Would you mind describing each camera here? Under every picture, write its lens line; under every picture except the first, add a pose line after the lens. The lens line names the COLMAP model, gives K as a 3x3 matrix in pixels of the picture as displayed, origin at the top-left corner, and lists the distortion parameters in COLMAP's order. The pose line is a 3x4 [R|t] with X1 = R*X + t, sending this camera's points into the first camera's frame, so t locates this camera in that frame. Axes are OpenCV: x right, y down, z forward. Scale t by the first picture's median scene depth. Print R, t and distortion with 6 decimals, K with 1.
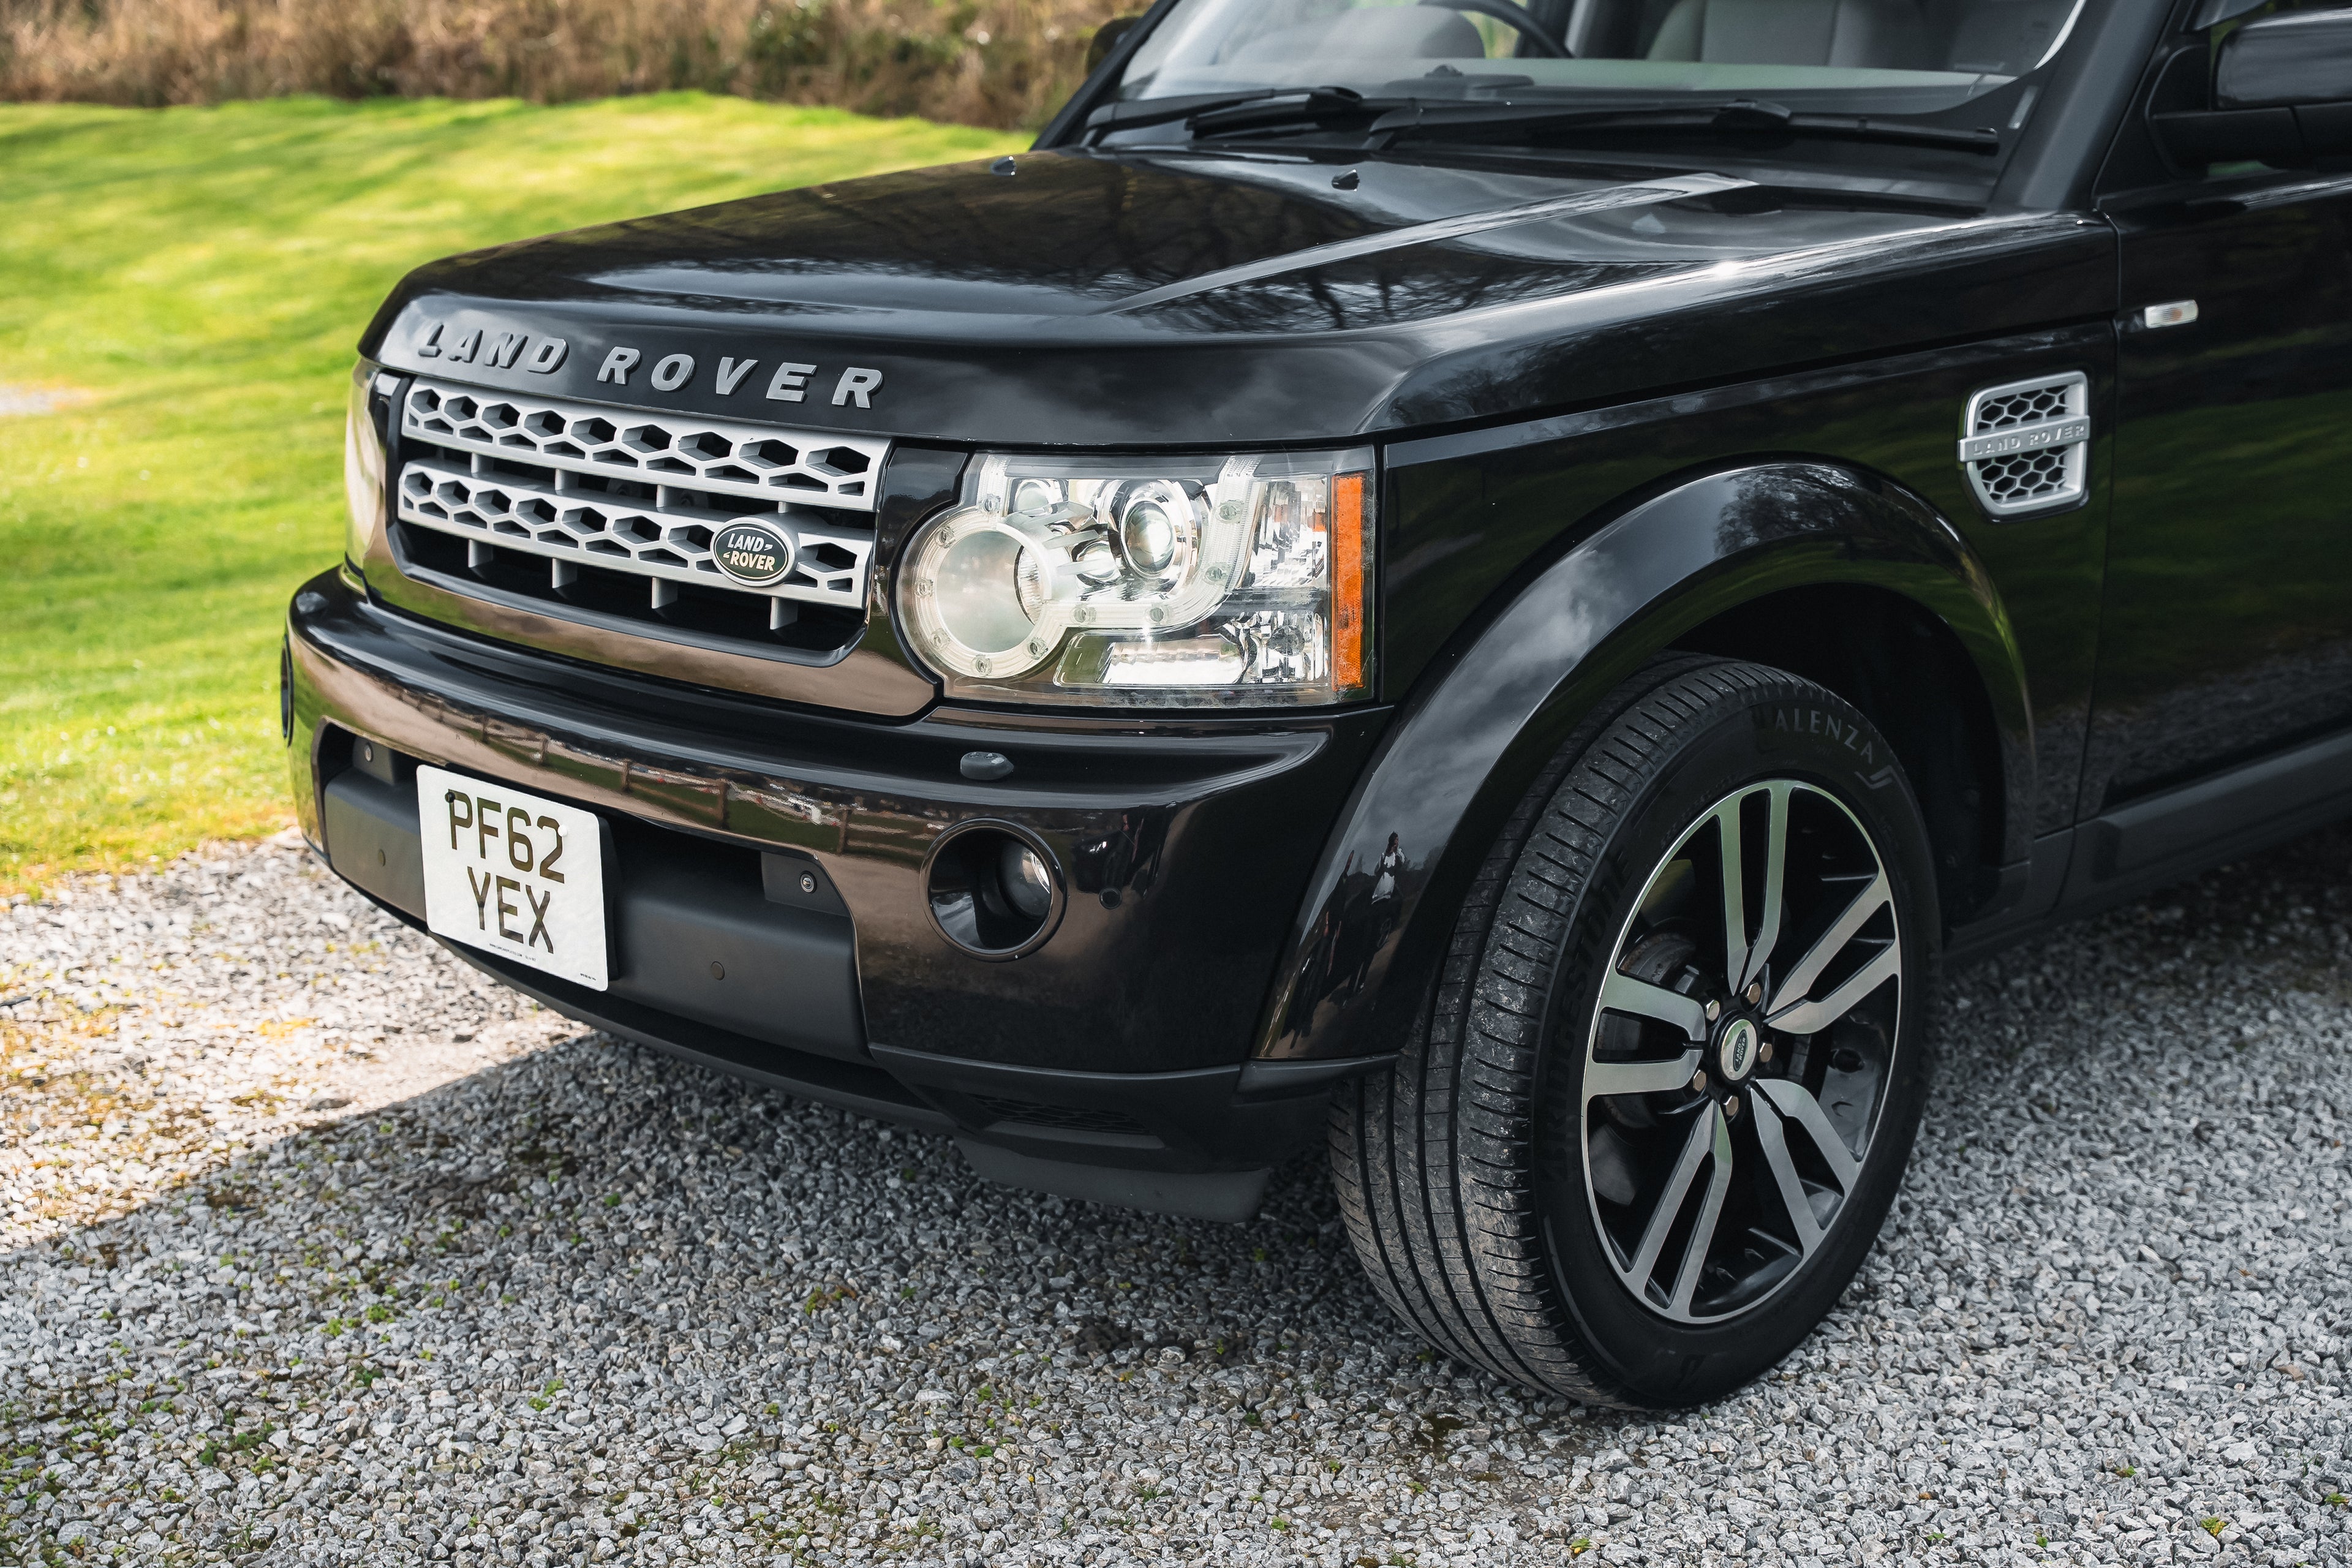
lens RADIAL K [[3332.8, 0, 1176.0], [0, 3332.8, 784.0], [0, 0, 1]] dist [0.010010, 0.076728]
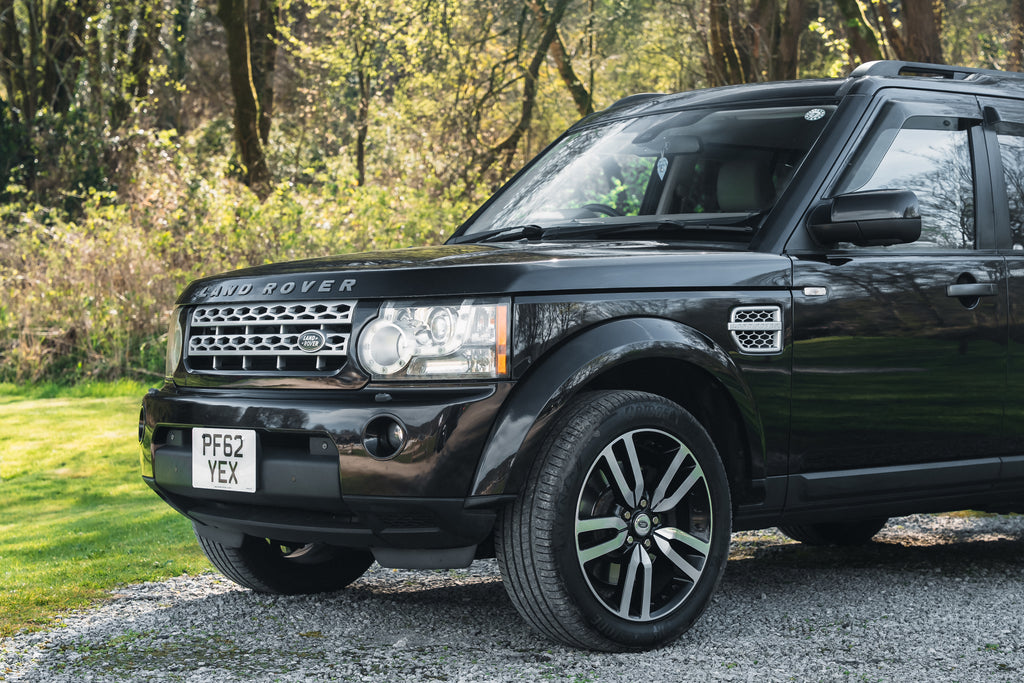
lens RADIAL K [[2229.2, 0, 512.0], [0, 2229.2, 341.5], [0, 0, 1]] dist [-0.016604, 0.103882]
pose [[0.998895, 0.011832, -0.045485, 0.143632], [-0.022558, 0.969724, -0.243159, 0.410247], [0.041231, 0.243917, 0.968919, -0.930627]]
